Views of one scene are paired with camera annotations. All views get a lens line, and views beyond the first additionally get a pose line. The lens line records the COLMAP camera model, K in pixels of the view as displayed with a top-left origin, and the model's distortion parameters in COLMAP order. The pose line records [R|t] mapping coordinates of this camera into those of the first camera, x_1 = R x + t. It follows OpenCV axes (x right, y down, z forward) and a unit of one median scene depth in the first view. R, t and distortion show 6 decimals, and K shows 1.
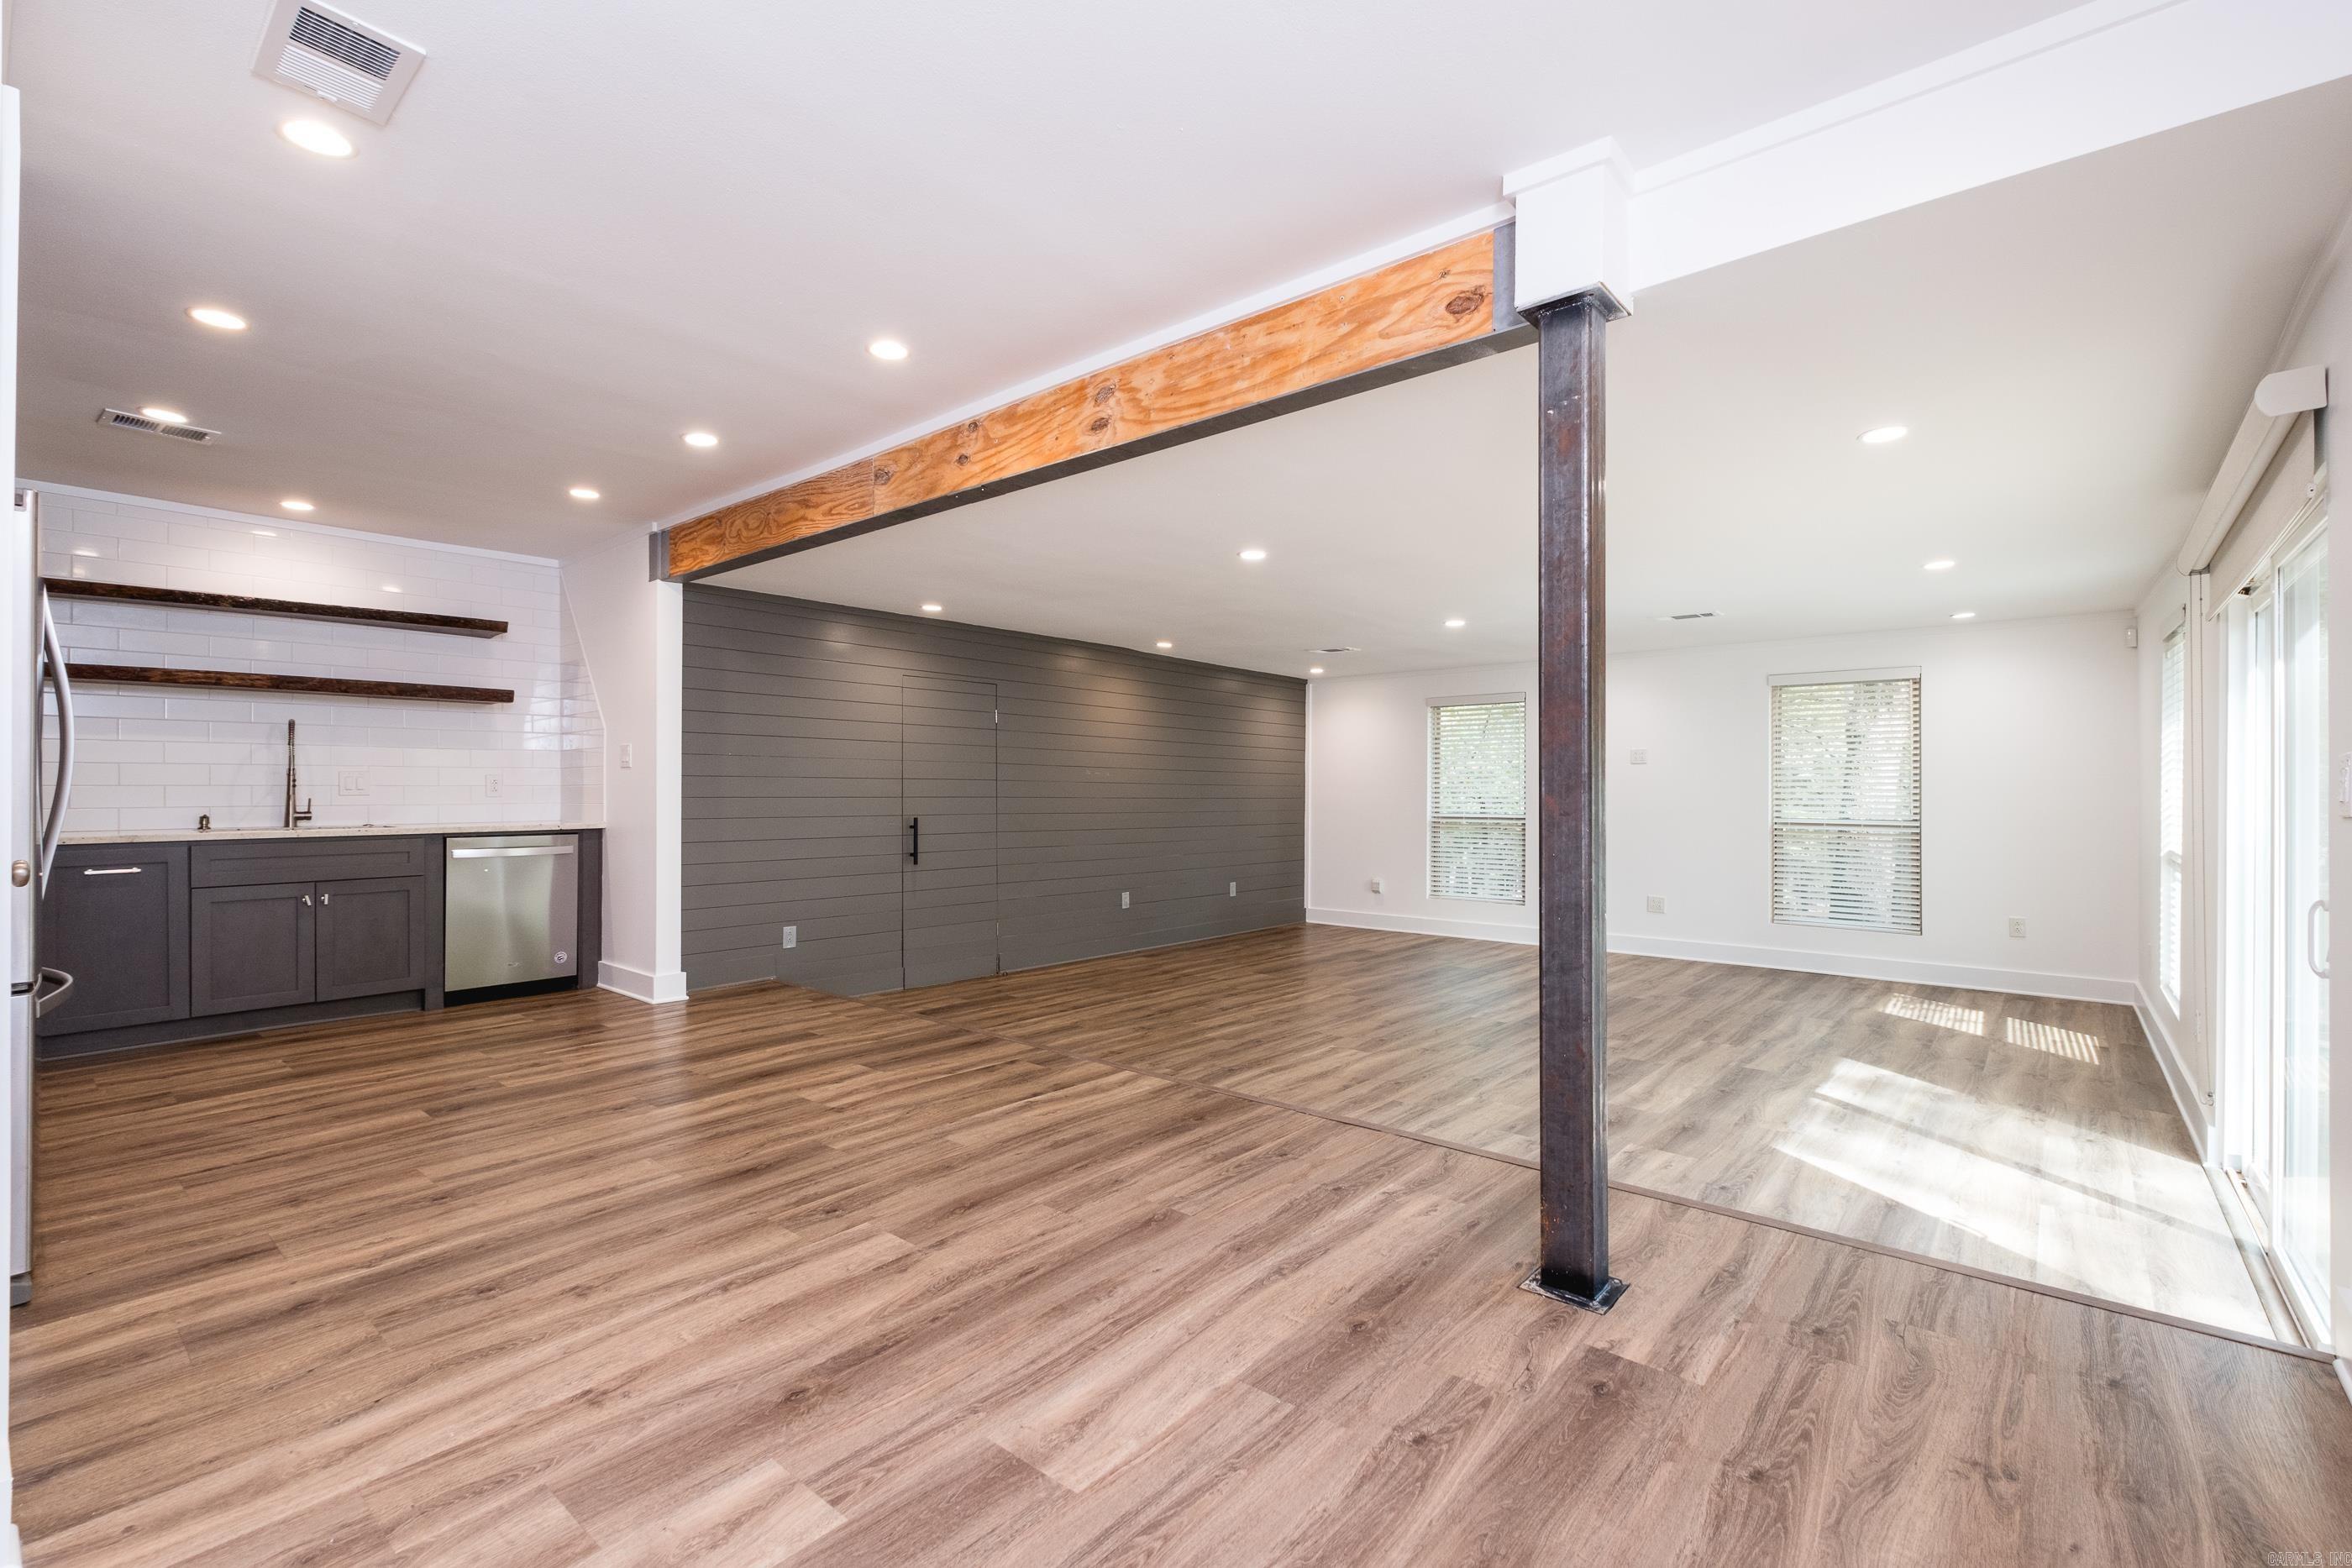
lens RADIAL K [[1022.1, 0, 1165.7], [0, 1022.1, 785.7], [0, 0, 1]] dist [0.007468, -0.004581]
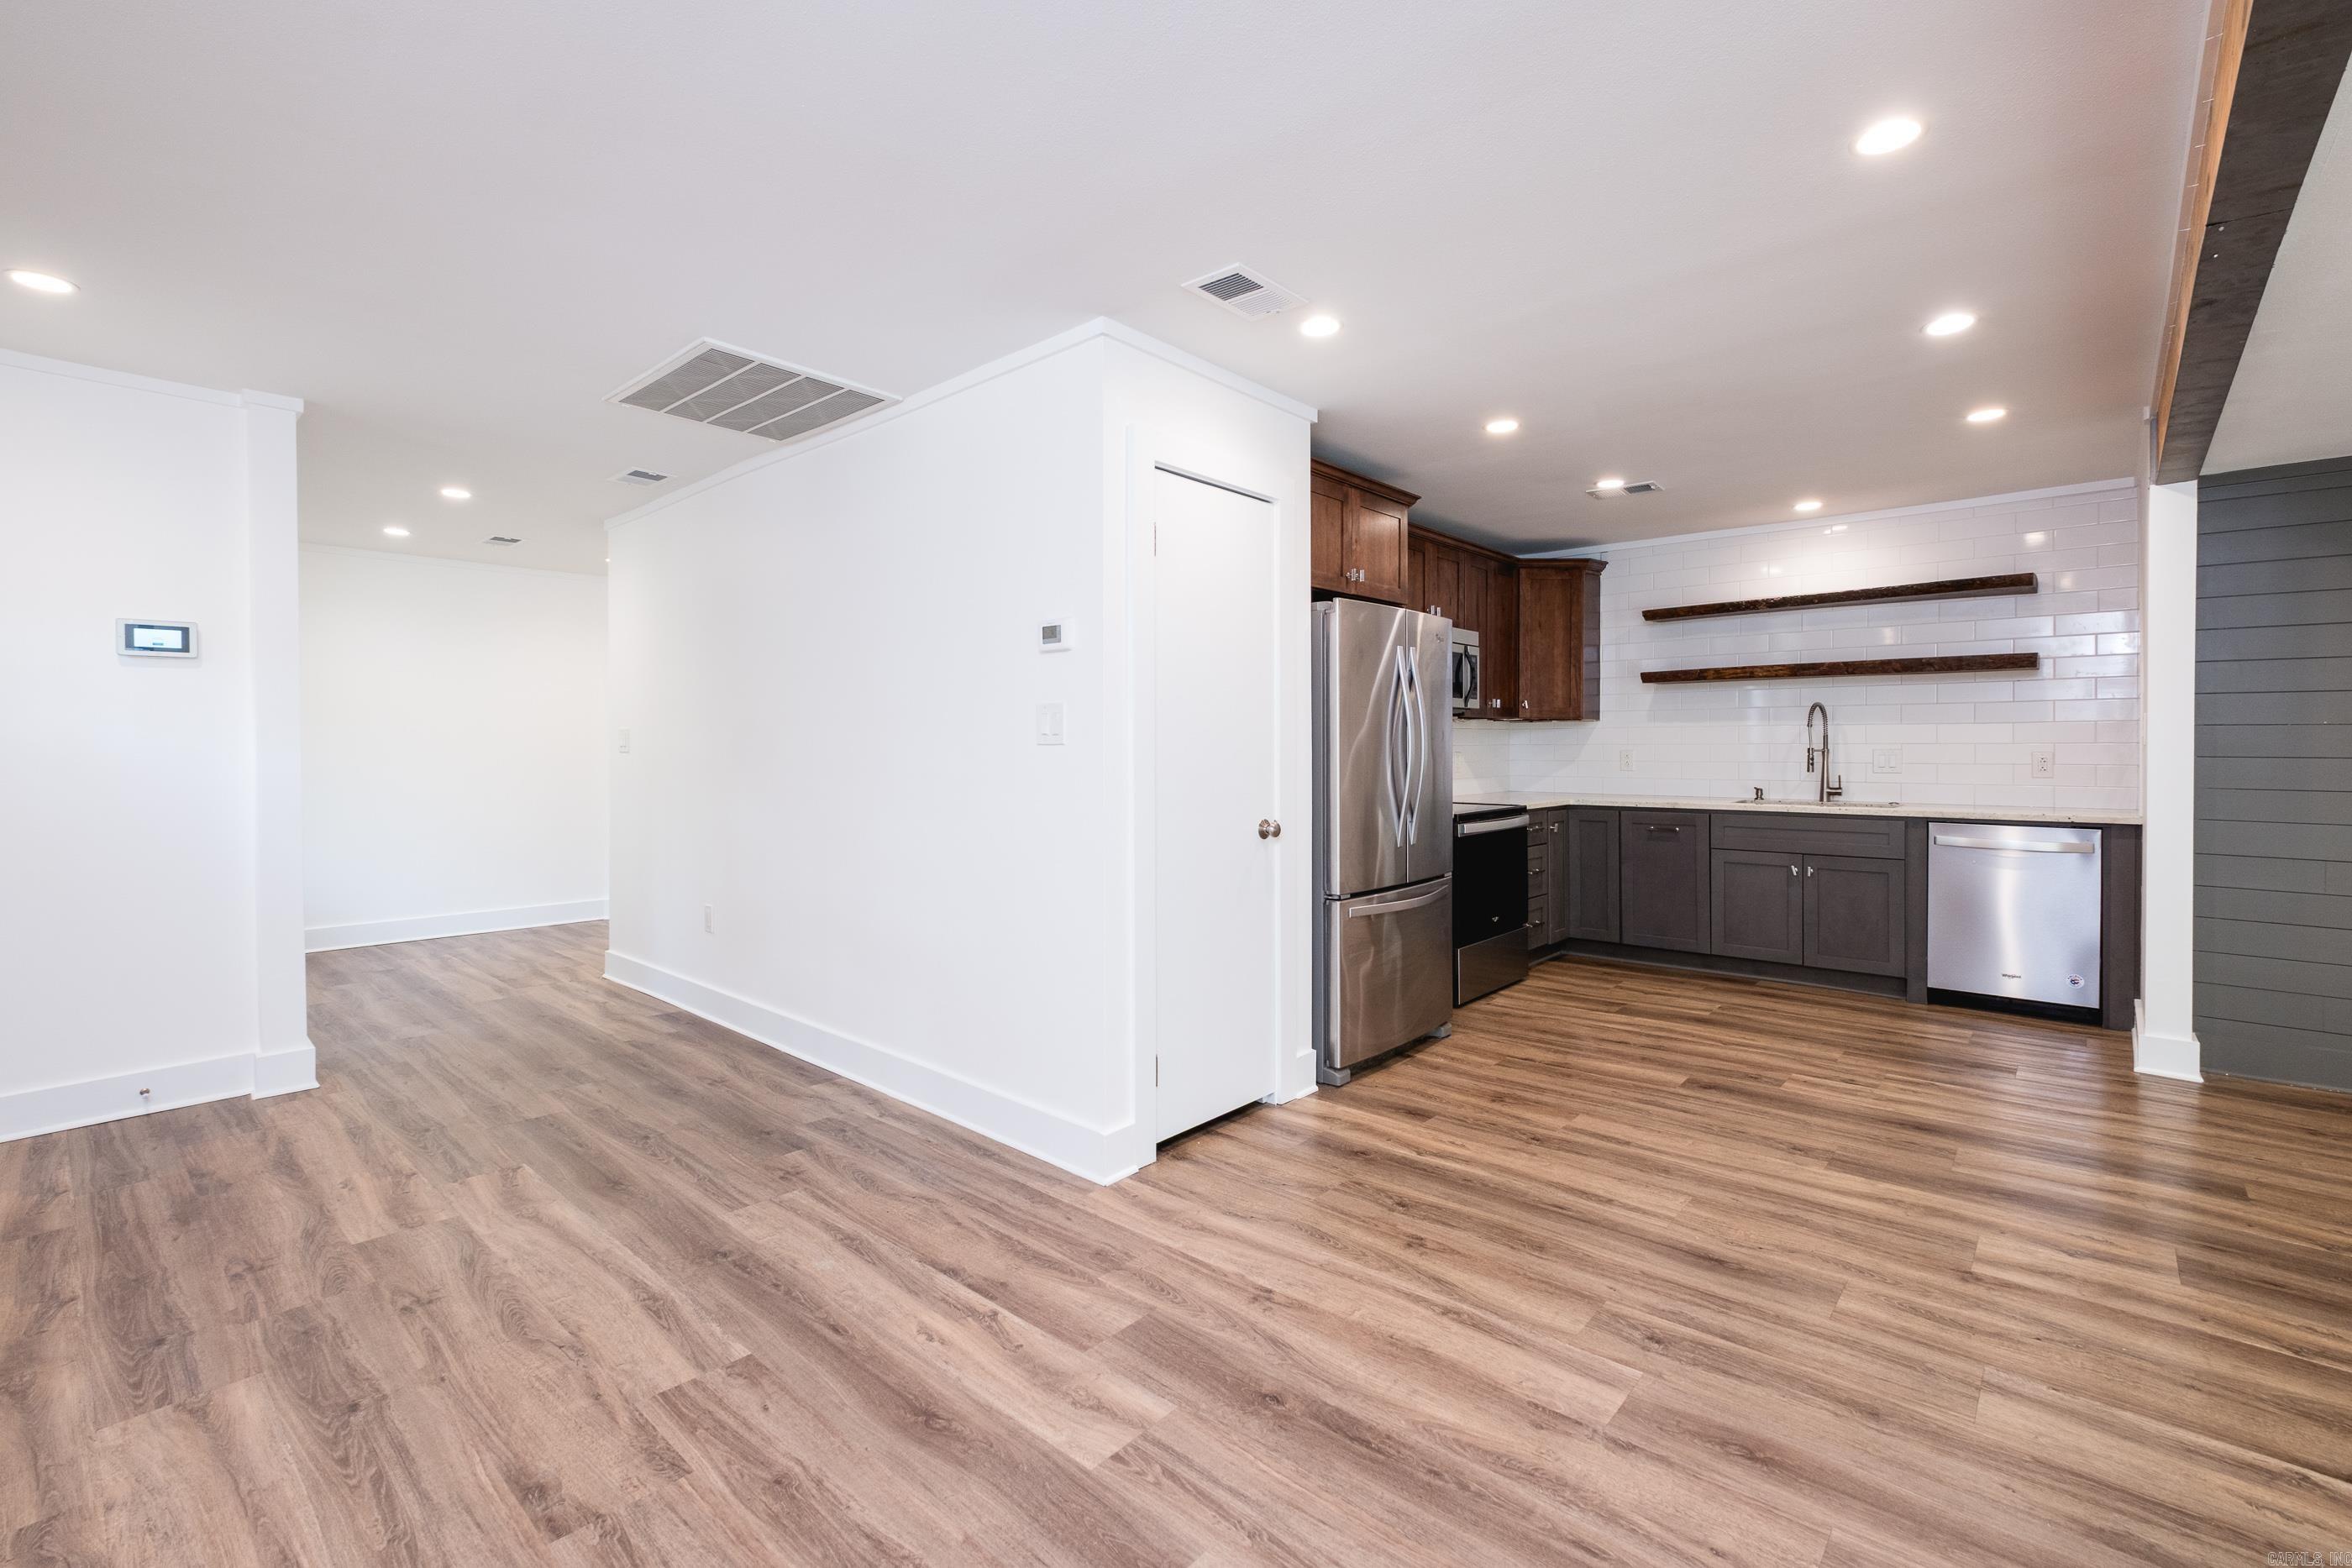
lens RADIAL K [[1022.1, 0, 1178.6], [0, 1022.1, 729.6], [0, 0, 1]] dist [0.007468, -0.004581]
pose [[-0.023674, -0.016433, -0.999585, 0.285366], [0.005662, 0.999847, -0.016572, -0.024905], [0.999704, -0.006052, -0.023577, 0.393488]]
